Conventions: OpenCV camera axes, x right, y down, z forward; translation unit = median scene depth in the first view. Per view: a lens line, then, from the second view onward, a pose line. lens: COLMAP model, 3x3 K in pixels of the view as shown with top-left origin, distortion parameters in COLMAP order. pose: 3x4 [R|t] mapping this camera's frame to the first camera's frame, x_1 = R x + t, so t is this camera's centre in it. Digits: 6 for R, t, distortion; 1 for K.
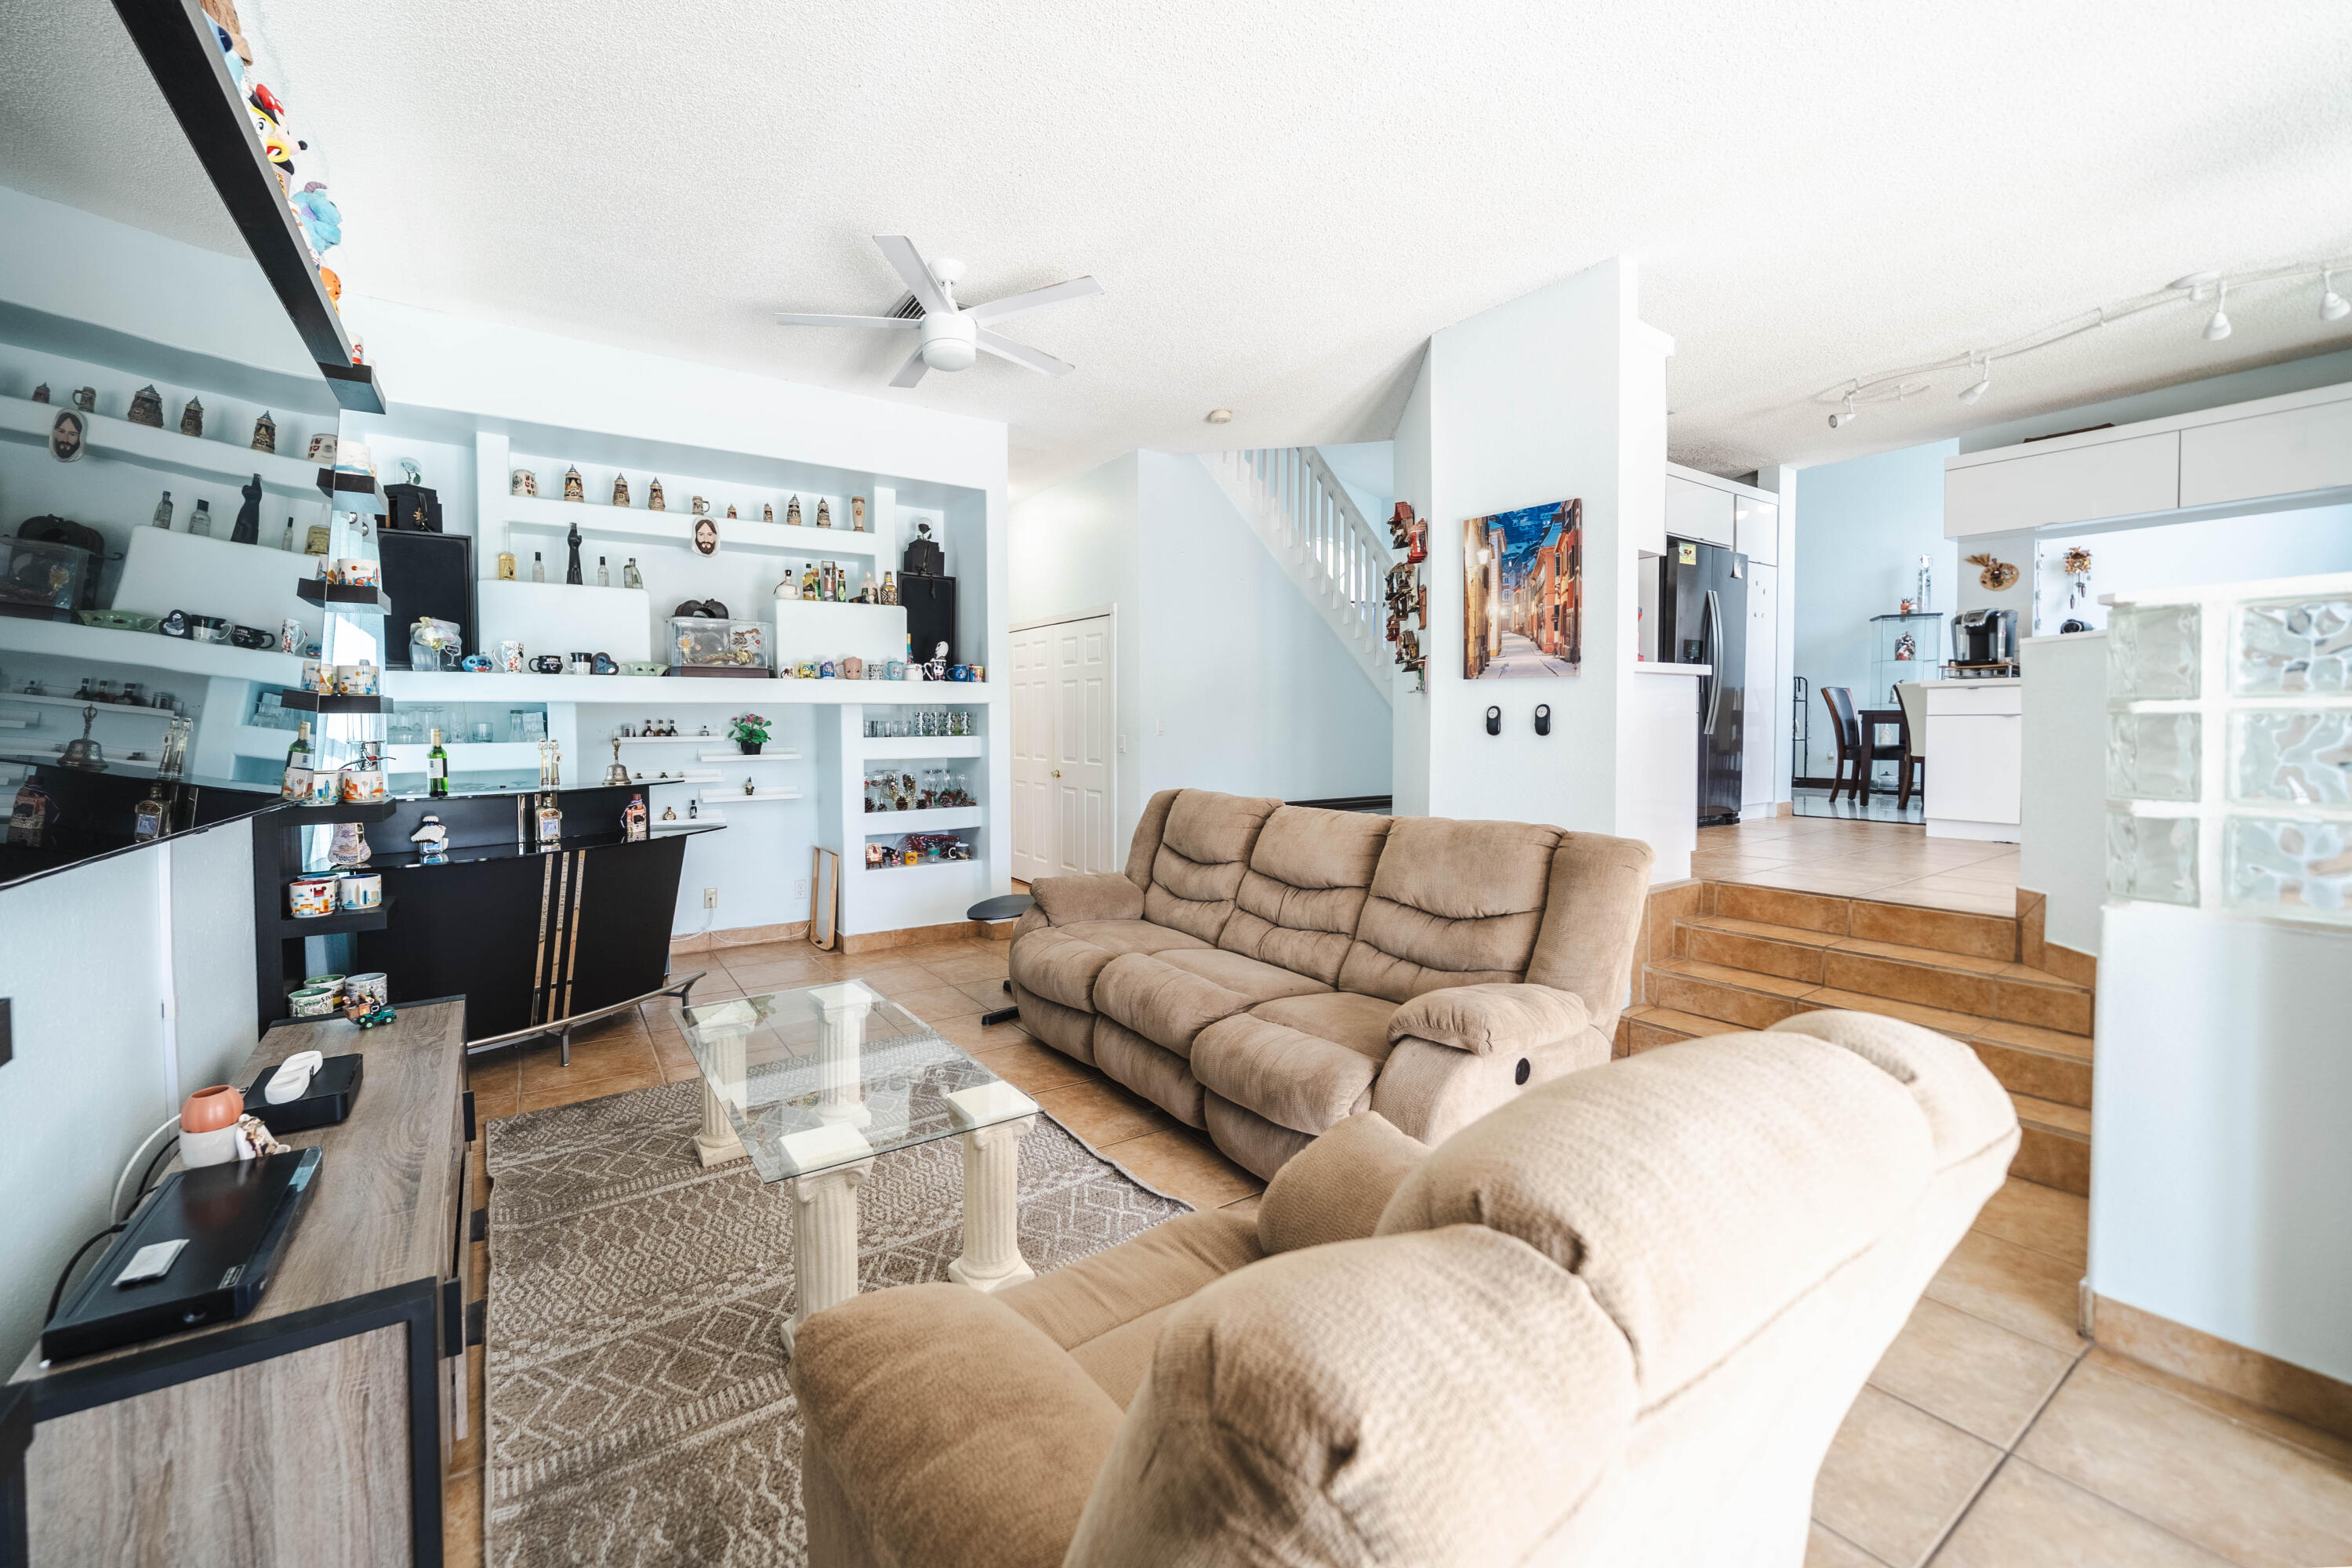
lens RADIAL K [[848.9, 0, 1123.5], [0, 848.9, 737.2], [0, 0, 1]] dist [-0.006885, -0.000086]
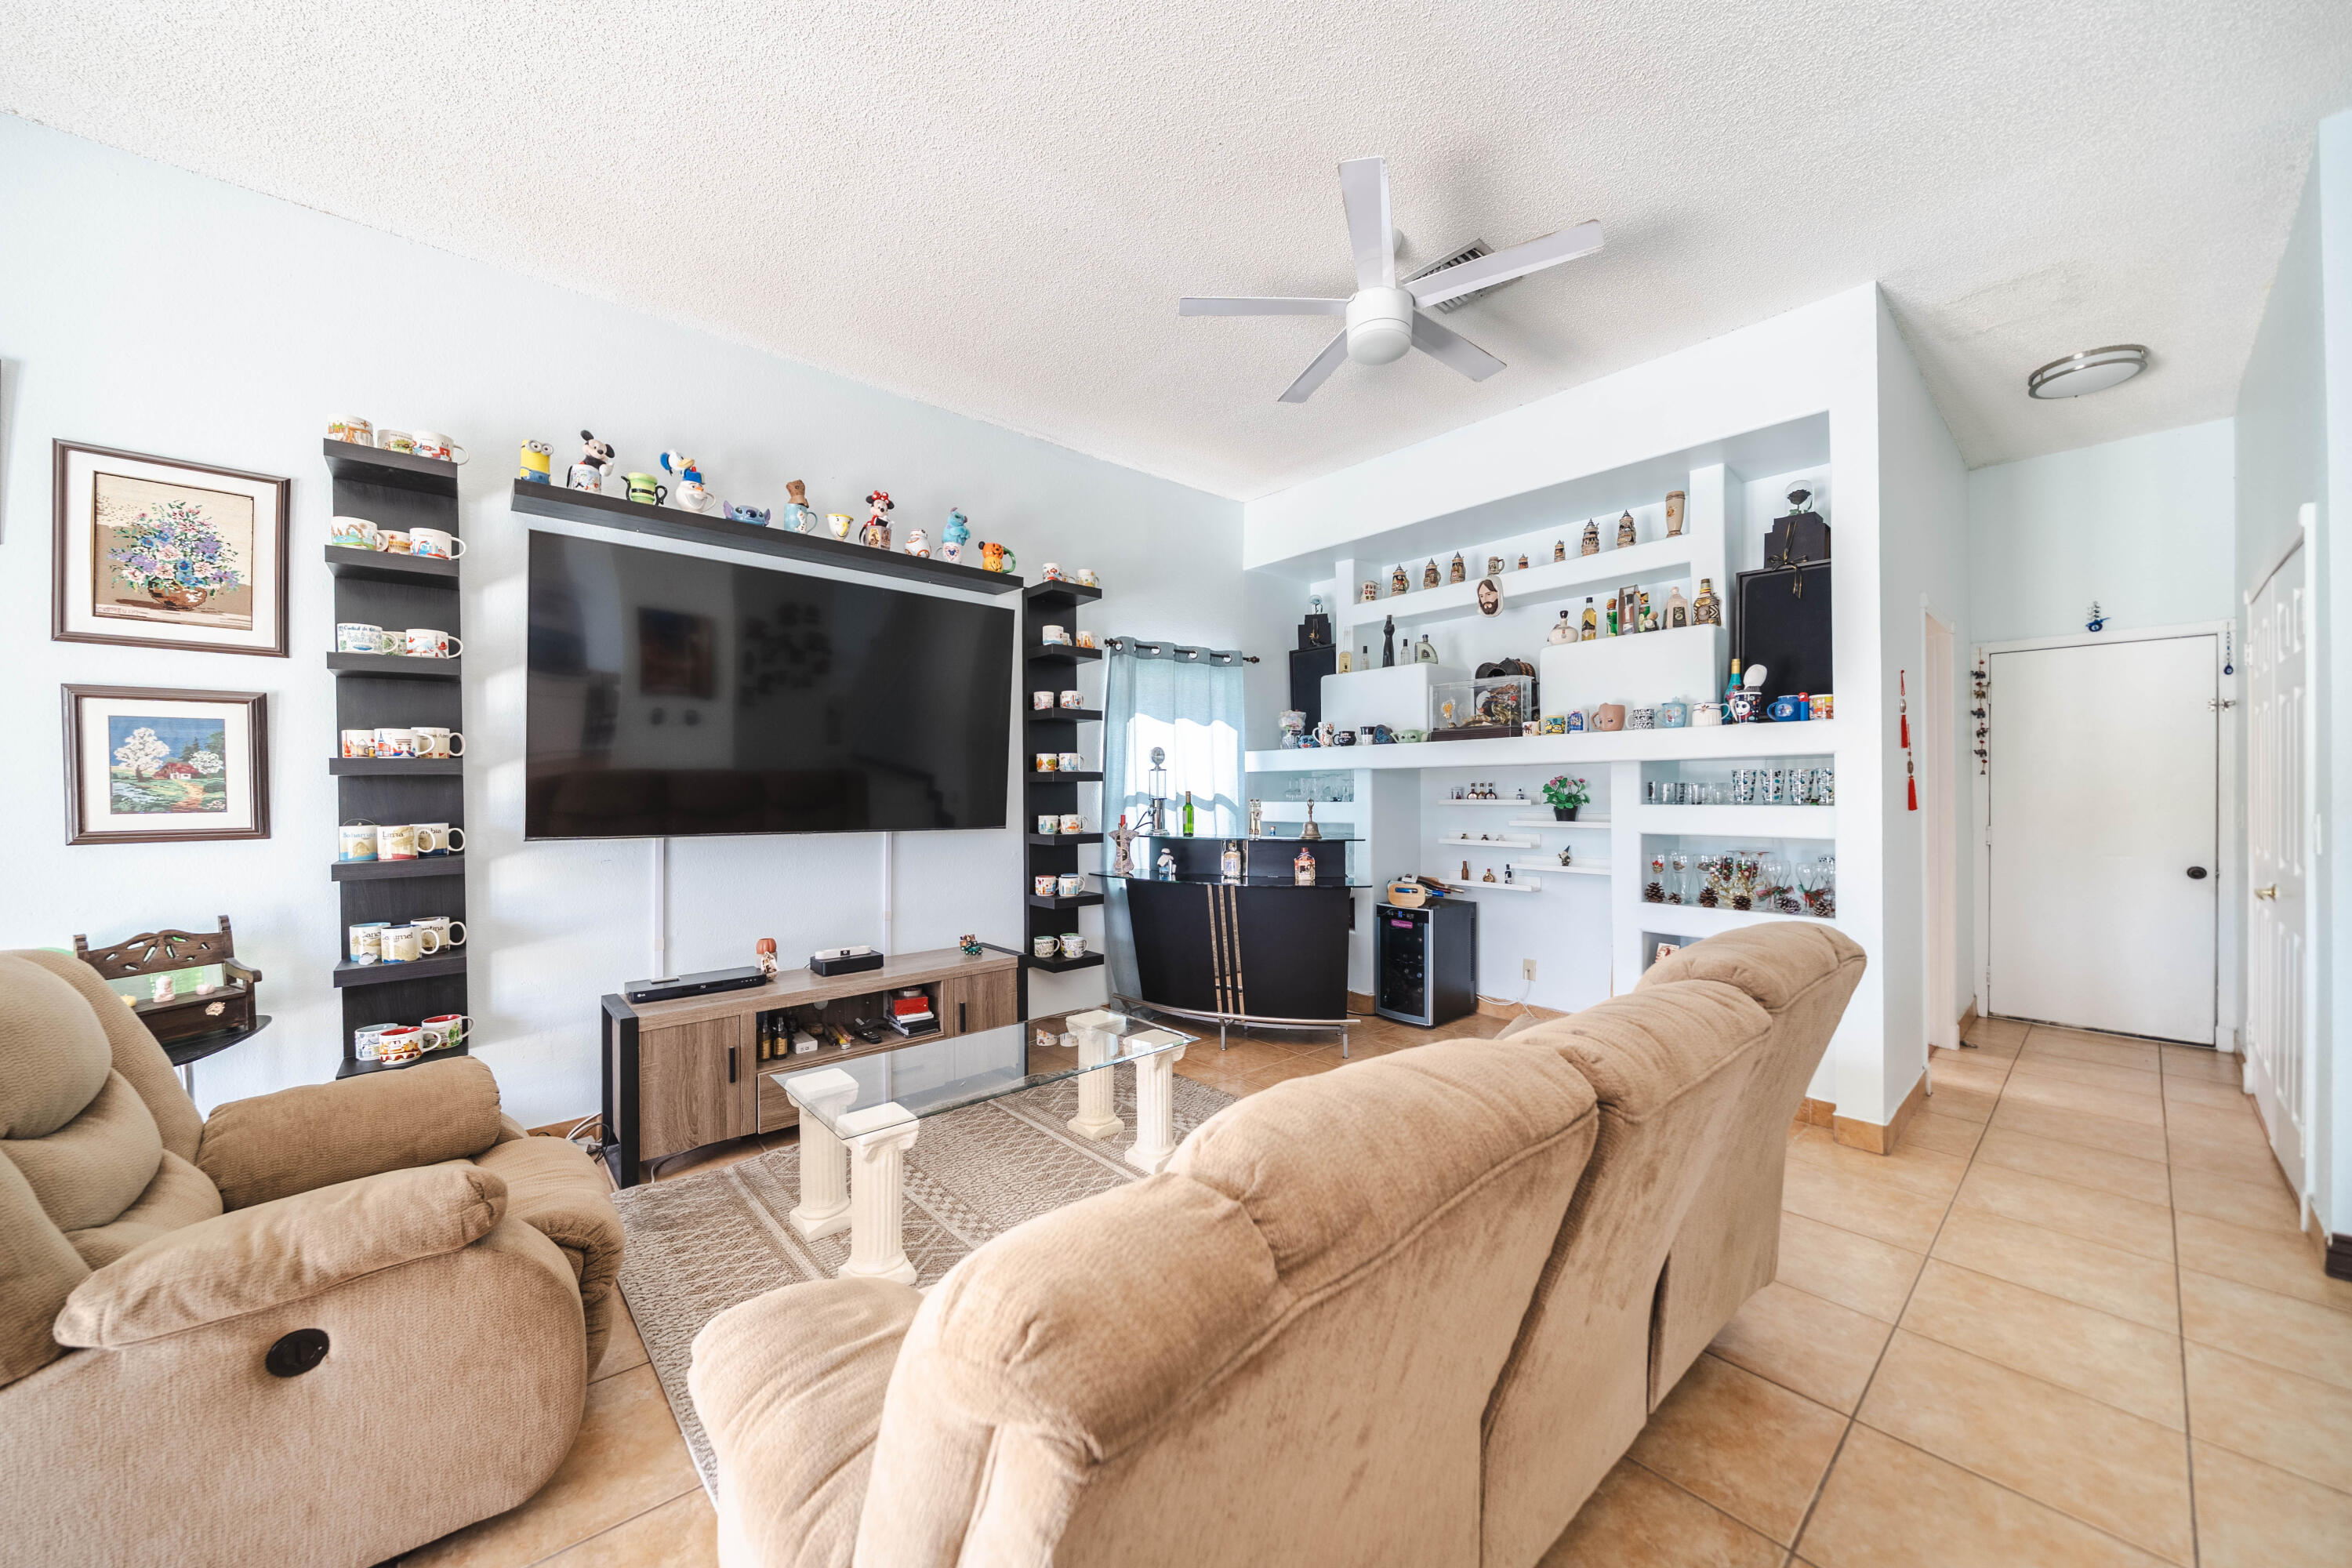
lens RADIAL K [[832.7, 0, 1165.6], [0, 832.7, 785.4], [0, 0, 1]] dist [-0.010238, 0.001017]
pose [[0.152462, -0.000173, -0.988309, 0.402984], [-0.012740, 0.999917, -0.002141, -0.010336], [0.988227, 0.012918, 0.152447, 0.481485]]
